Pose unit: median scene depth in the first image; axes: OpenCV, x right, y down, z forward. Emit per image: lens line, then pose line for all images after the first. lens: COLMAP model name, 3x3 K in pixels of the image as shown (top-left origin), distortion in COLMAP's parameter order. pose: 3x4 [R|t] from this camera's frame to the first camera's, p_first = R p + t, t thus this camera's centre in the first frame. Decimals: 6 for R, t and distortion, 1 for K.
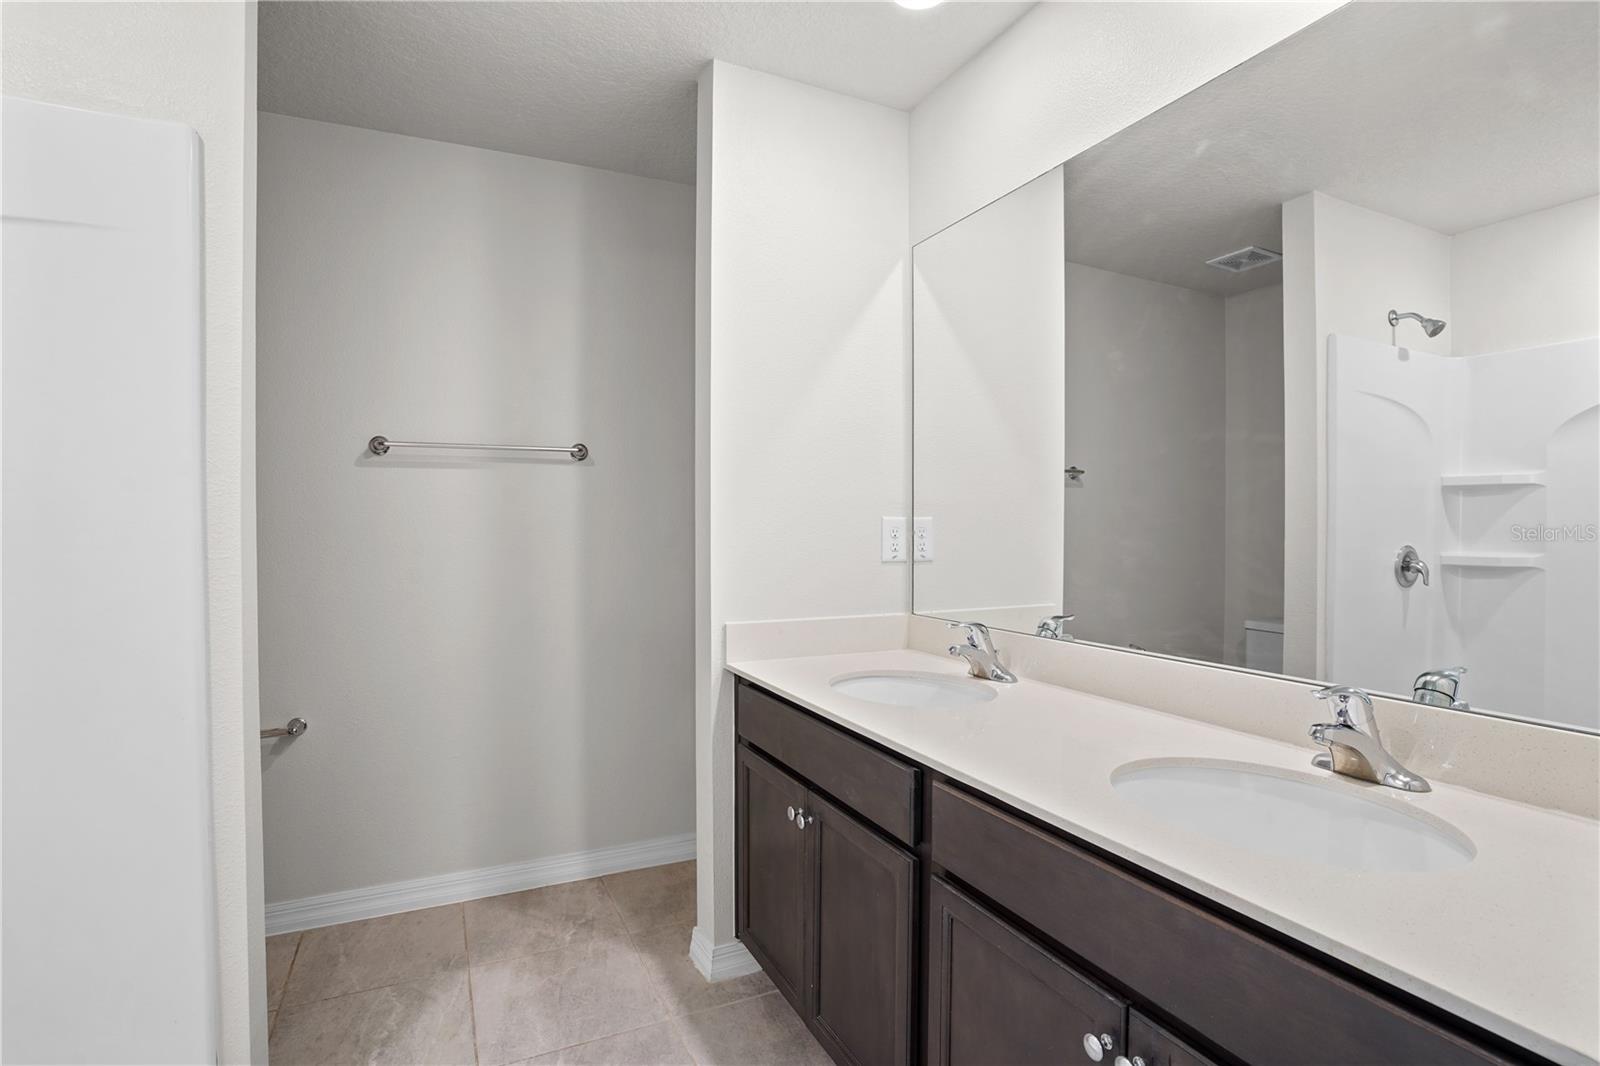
lens RADIAL K [[782.2, 0, 800.0], [0, 782.2, 533.0], [0, 0, 1]] dist [-0.064899, 0.032374]
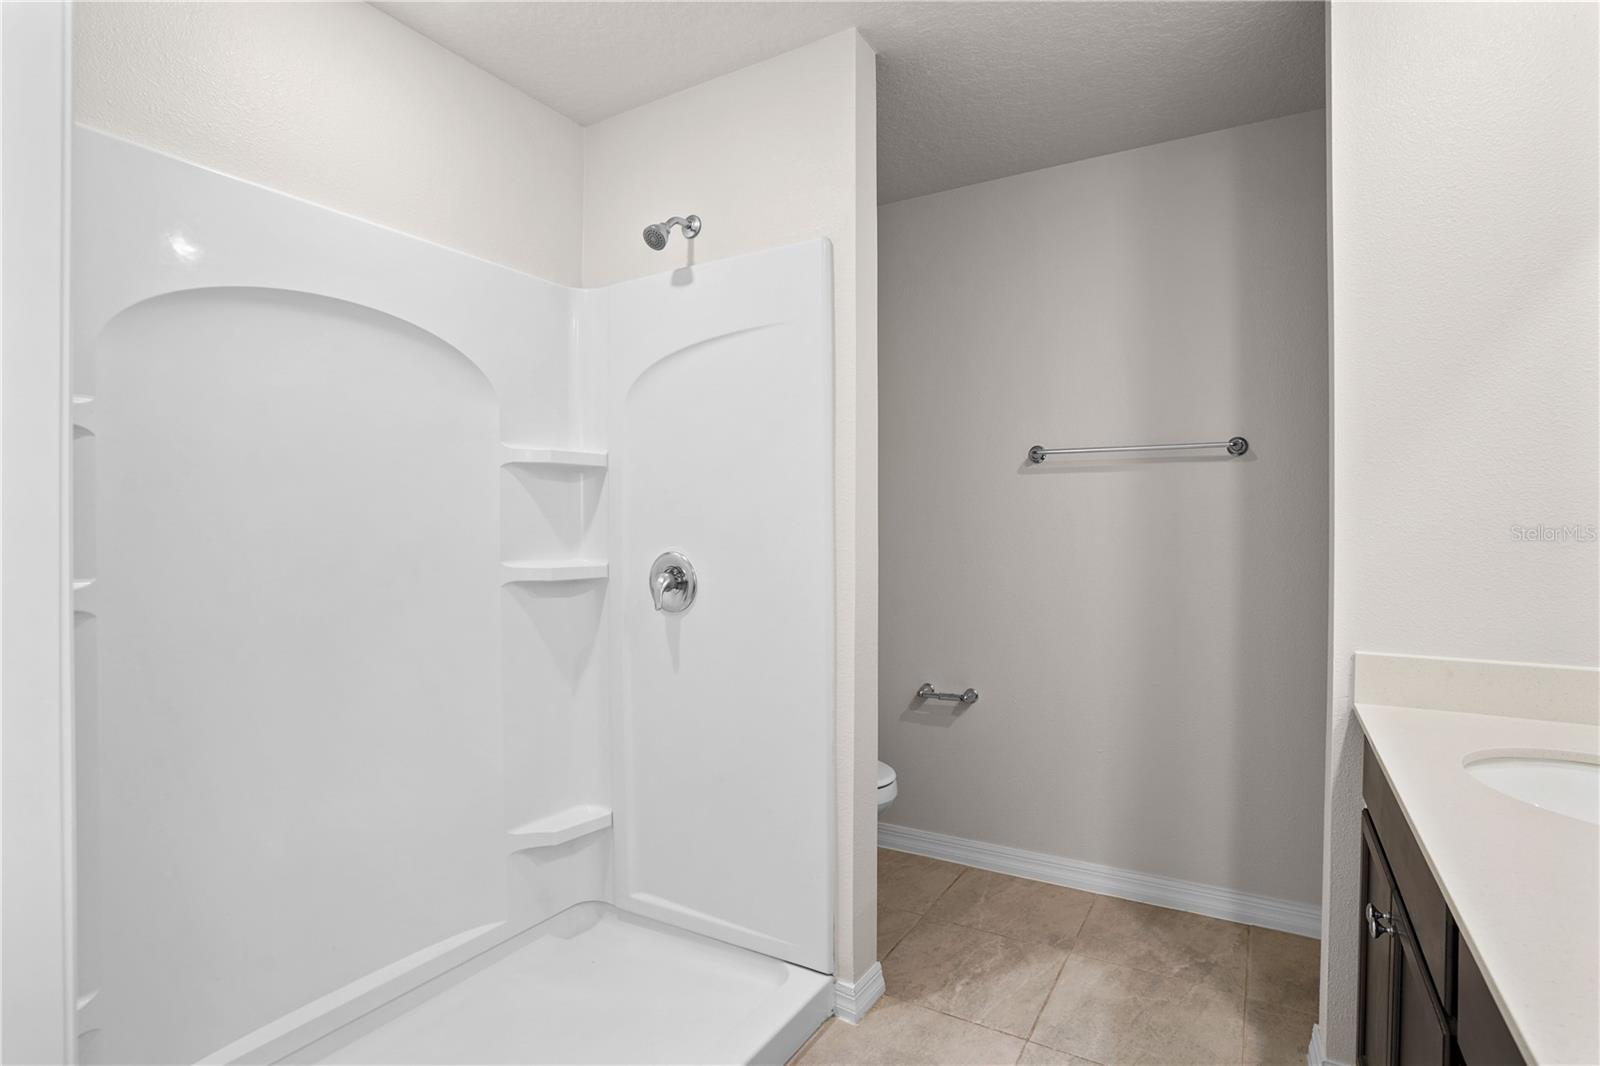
lens RADIAL K [[783.4, 0, 794.8], [0, 783.4, 534.2], [0, 0, 1]] dist [-0.078646, 0.036271]
pose [[0.554108, 0.009814, -0.832387, 0.206038], [-0.010902, 0.999930, 0.004532, -0.000562], [0.832374, 0.006564, 0.554176, 0.102145]]
